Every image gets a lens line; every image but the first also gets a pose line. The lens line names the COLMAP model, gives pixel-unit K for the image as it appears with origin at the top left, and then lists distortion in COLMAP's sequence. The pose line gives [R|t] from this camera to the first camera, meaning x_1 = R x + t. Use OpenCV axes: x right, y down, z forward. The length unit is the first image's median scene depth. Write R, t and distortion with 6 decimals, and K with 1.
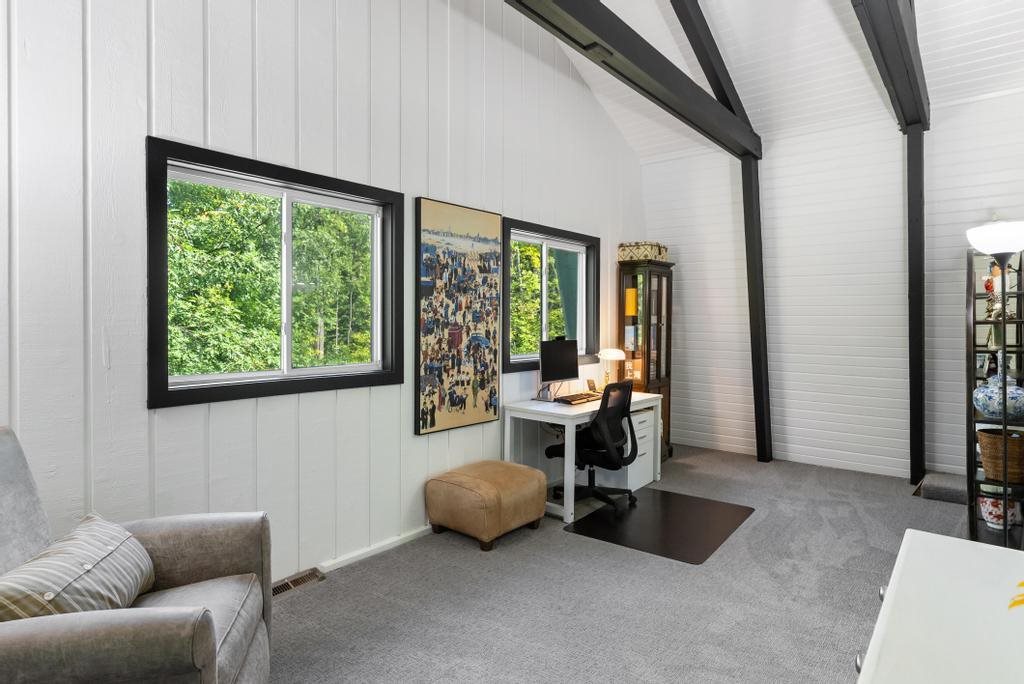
lens RADIAL K [[543.7, 0, 511.2], [0, 543.7, 335.8], [0, 0, 1]] dist [-0.002699, -0.000139]
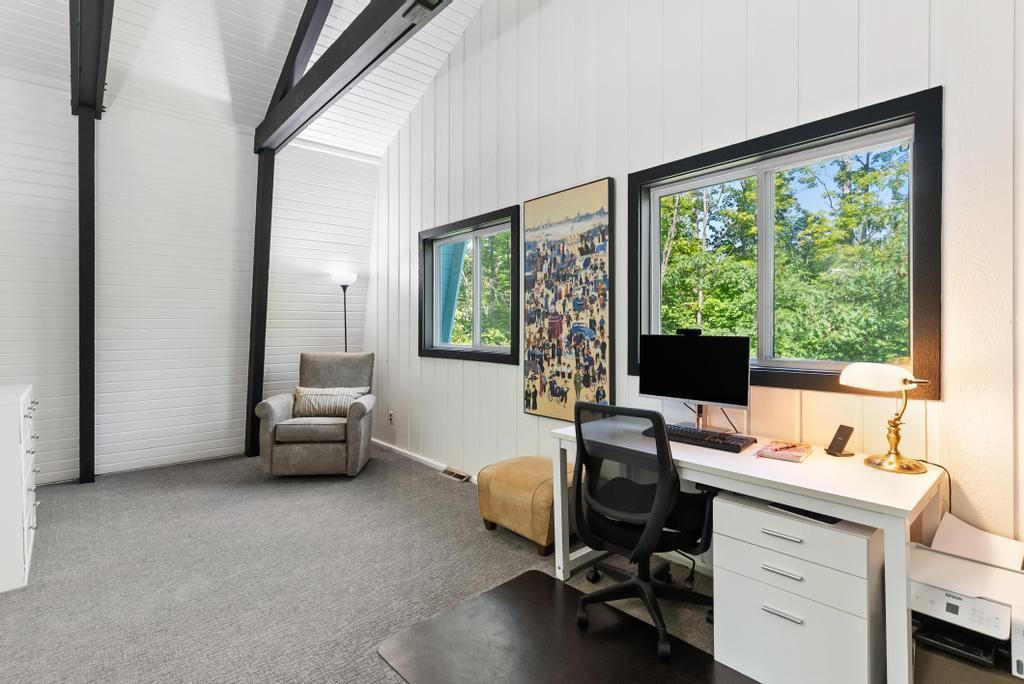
lens RADIAL K [[489.2, 0, 502.3], [0, 489.2, 321.4], [0, 0, 1]] dist [0.008714, -0.006935]
pose [[-0.144214, 0.000048, -0.989547, 0.782482], [-0.009185, 0.999957, 0.001387, -0.007478], [0.989504, 0.009289, -0.144207, 1.020535]]
